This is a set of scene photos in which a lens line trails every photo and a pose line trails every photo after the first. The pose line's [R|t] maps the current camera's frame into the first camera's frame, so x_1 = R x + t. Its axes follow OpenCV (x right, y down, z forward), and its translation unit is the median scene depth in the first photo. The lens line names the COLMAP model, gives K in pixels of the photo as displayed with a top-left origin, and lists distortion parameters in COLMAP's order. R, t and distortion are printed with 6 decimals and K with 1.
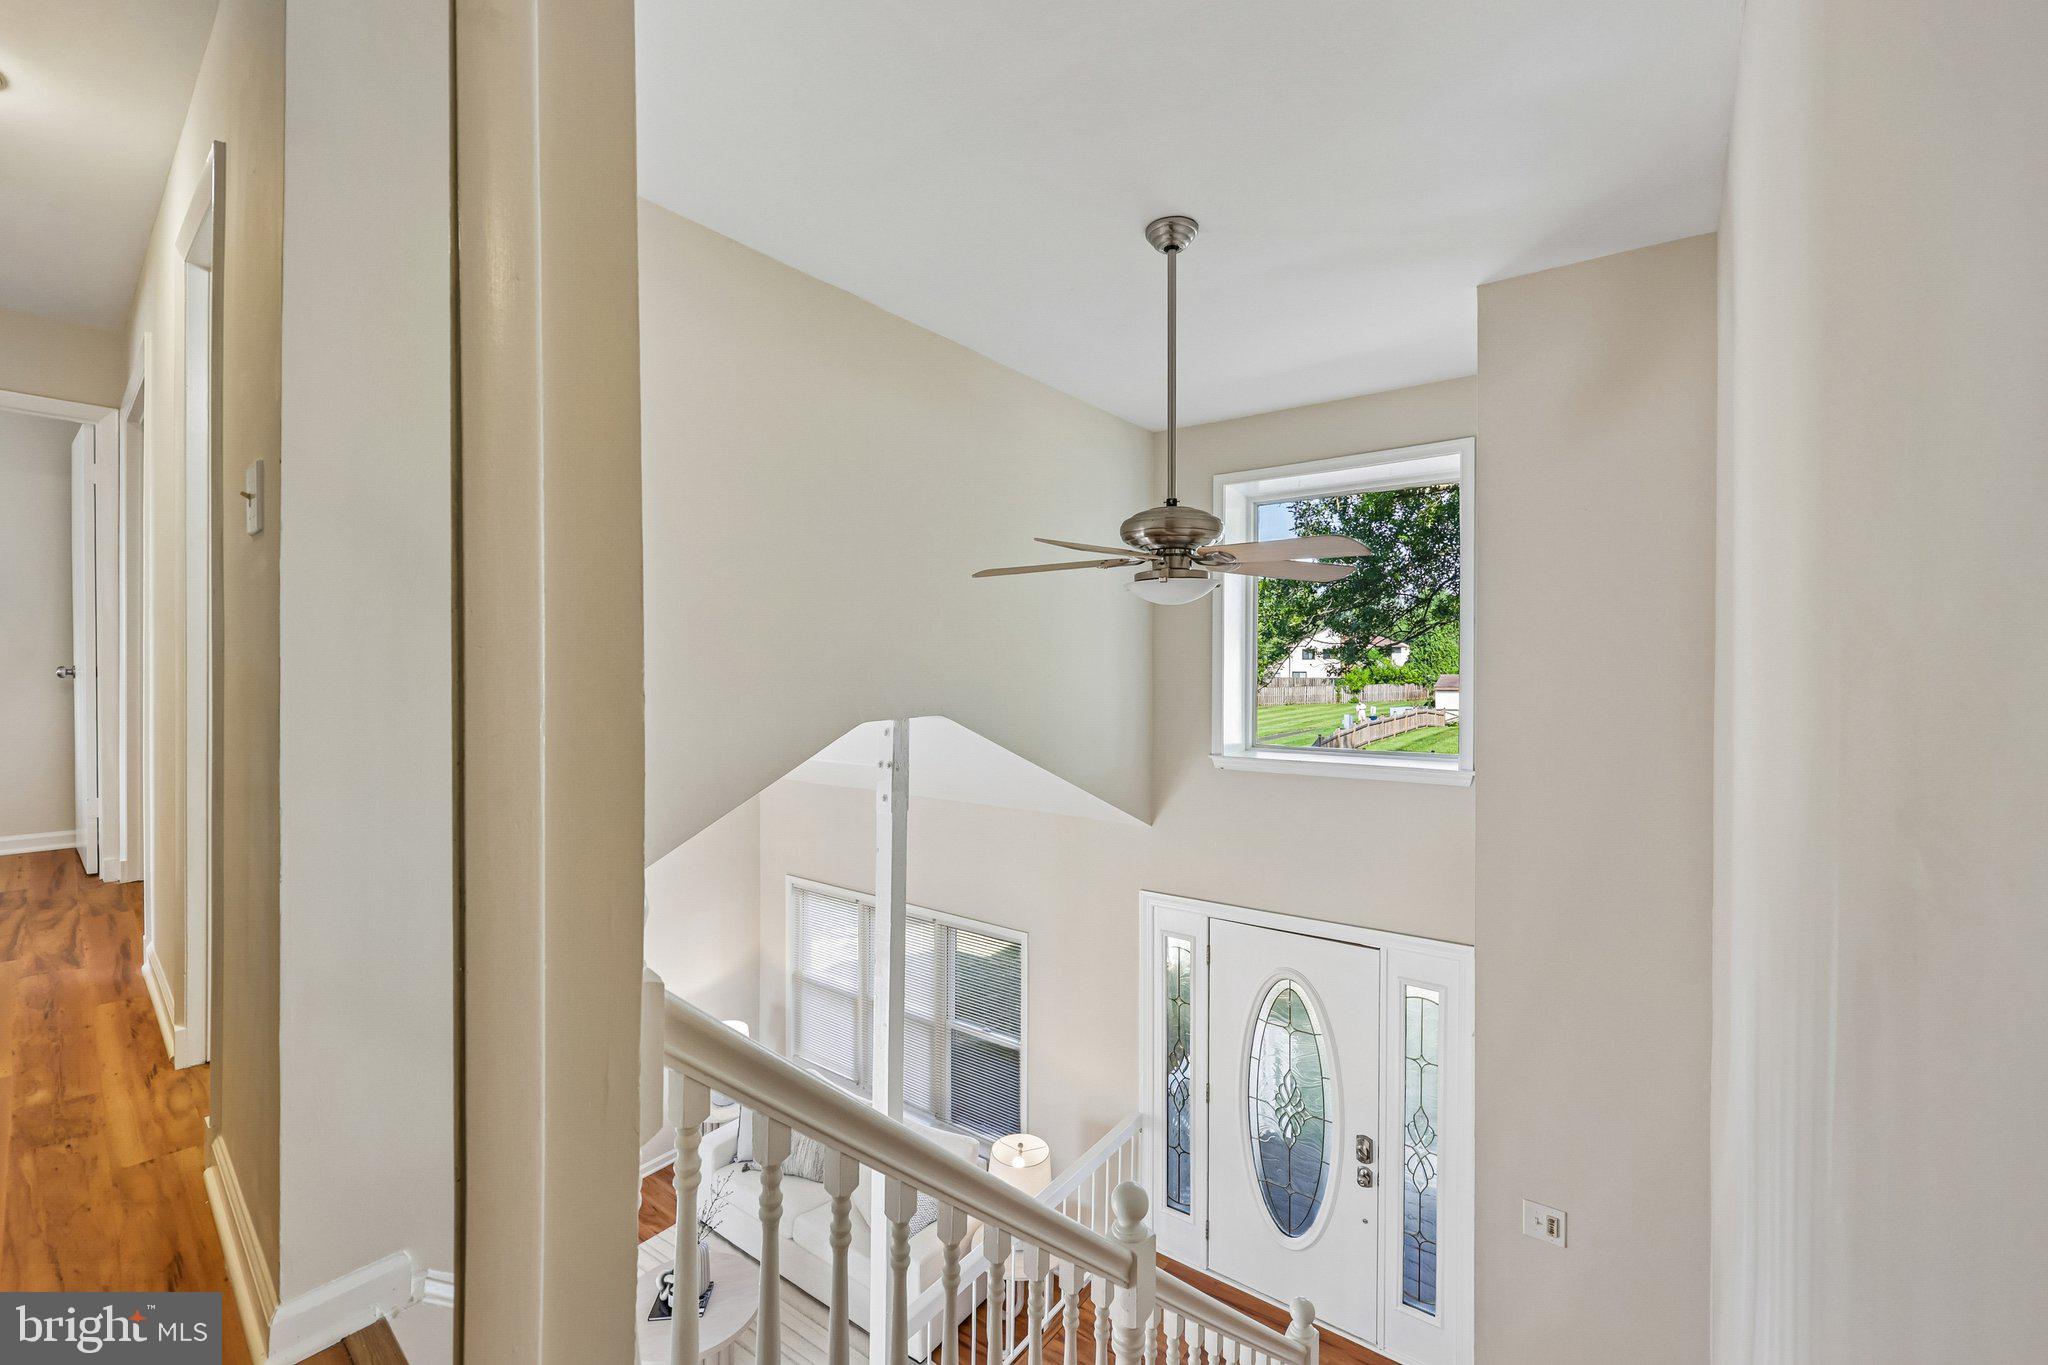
lens RADIAL K [[833.3, 0, 1026.4], [0, 833.3, 678.7], [0, 0, 1]] dist [-0.000603, 0.000398]
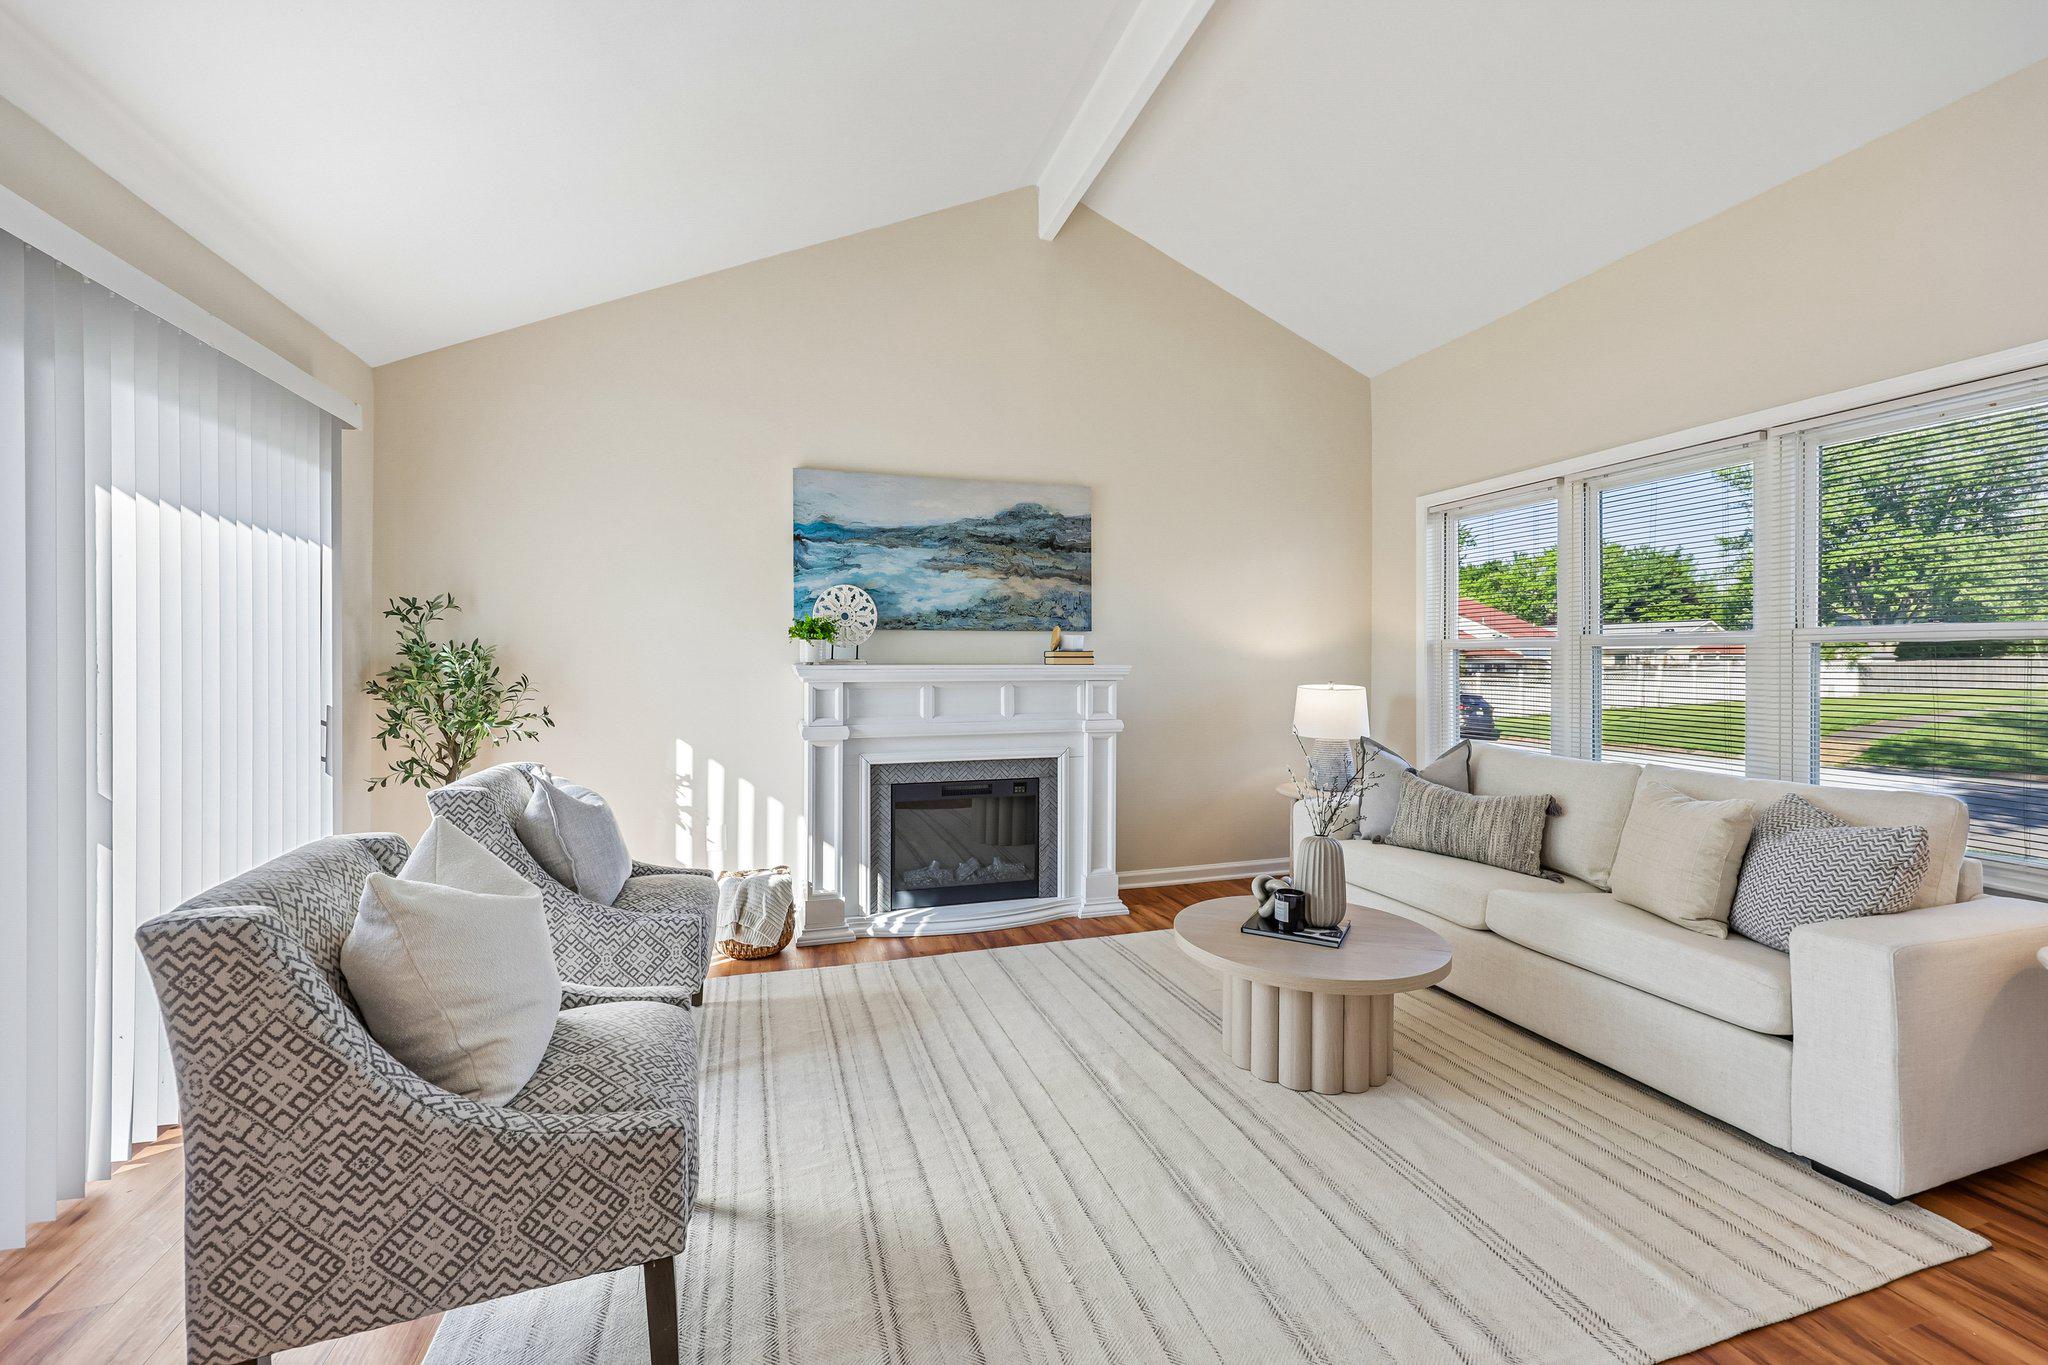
lens RADIAL K [[833.3, 0, 1017.3], [0, 833.3, 662.4], [0, 0, 1]] dist [-0.000603, 0.000398]
pose [[0.802373, -0.000239, -0.596823, -0.222292], [-0.006566, 0.999936, -0.009227, 0.563134], [0.596787, 0.011323, 0.802320, 0.419058]]
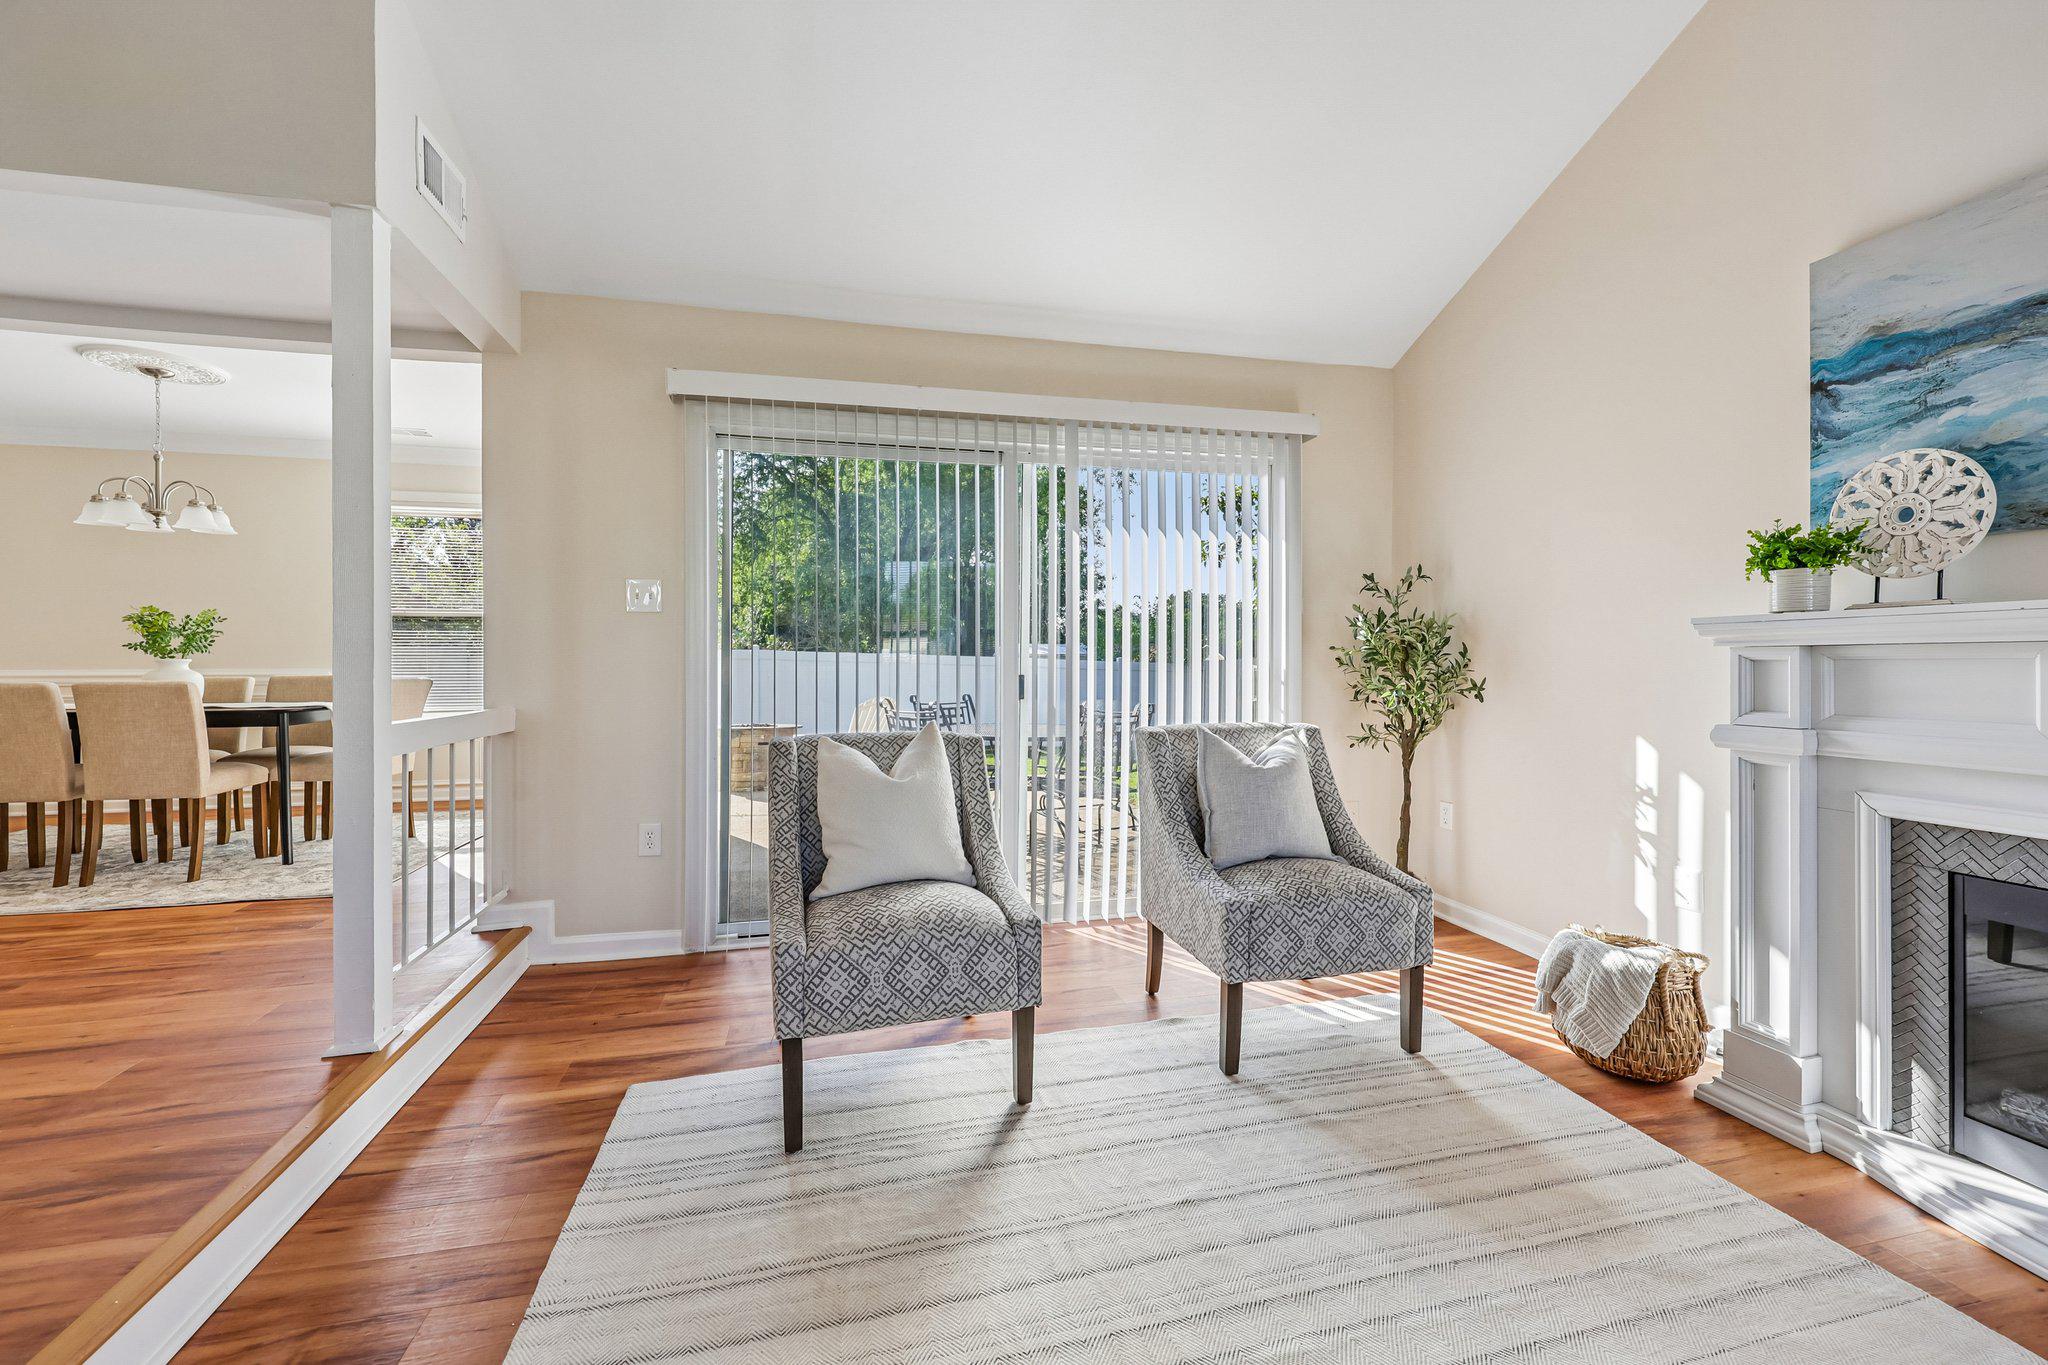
lens RADIAL K [[833.3, 0, 1012.9], [0, 833.3, 672.5], [0, 0, 1]] dist [-0.000603, 0.000398]
pose [[-0.647457, 0.004409, -0.762089, -0.261738], [-0.010350, 0.999840, 0.014578, 0.586232], [0.762032, 0.017326, -0.647308, 0.911456]]
